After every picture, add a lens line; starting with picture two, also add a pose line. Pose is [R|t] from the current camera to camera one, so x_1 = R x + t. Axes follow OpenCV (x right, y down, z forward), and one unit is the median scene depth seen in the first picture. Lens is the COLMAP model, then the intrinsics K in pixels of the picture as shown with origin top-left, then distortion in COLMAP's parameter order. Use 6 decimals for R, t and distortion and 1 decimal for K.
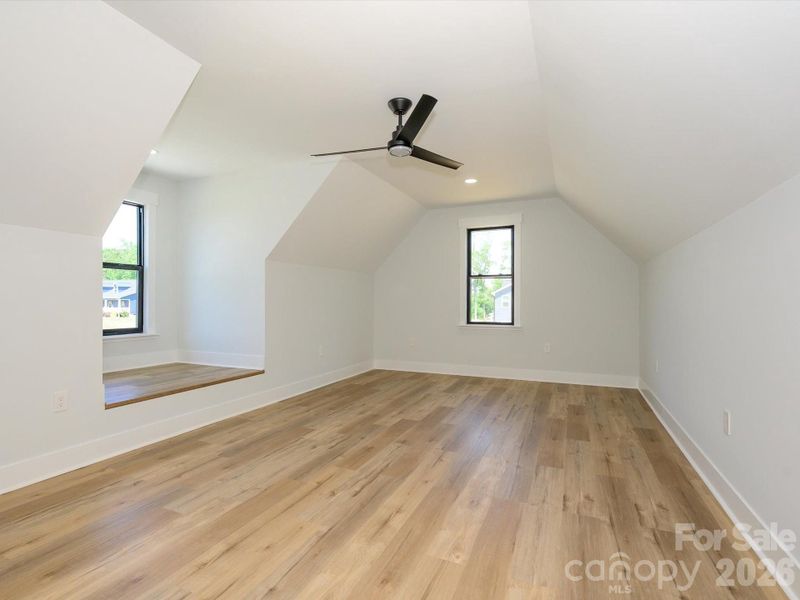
lens RADIAL K [[359.6, 0, 405.3], [0, 359.6, 296.9], [0, 0, 1]] dist [0.004033, 0.000173]
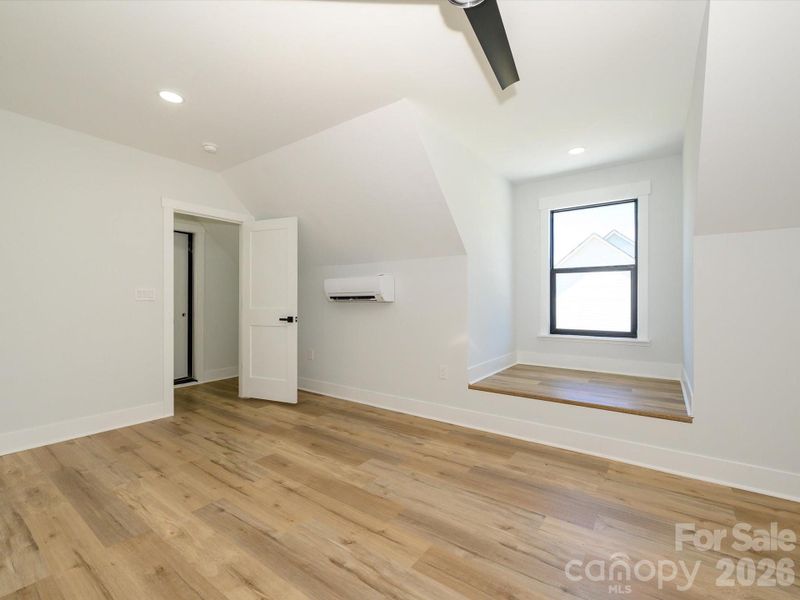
lens RADIAL K [[359.6, 0, 414.1], [0, 359.6, 297.0], [0, 0, 1]] dist [0.004033, 0.000173]
pose [[-0.176962, -0.012188, -0.984142, 0.515392], [0.014233, 0.999787, -0.014941, 0.002005], [0.984115, -0.016652, -0.176751, 1.144863]]
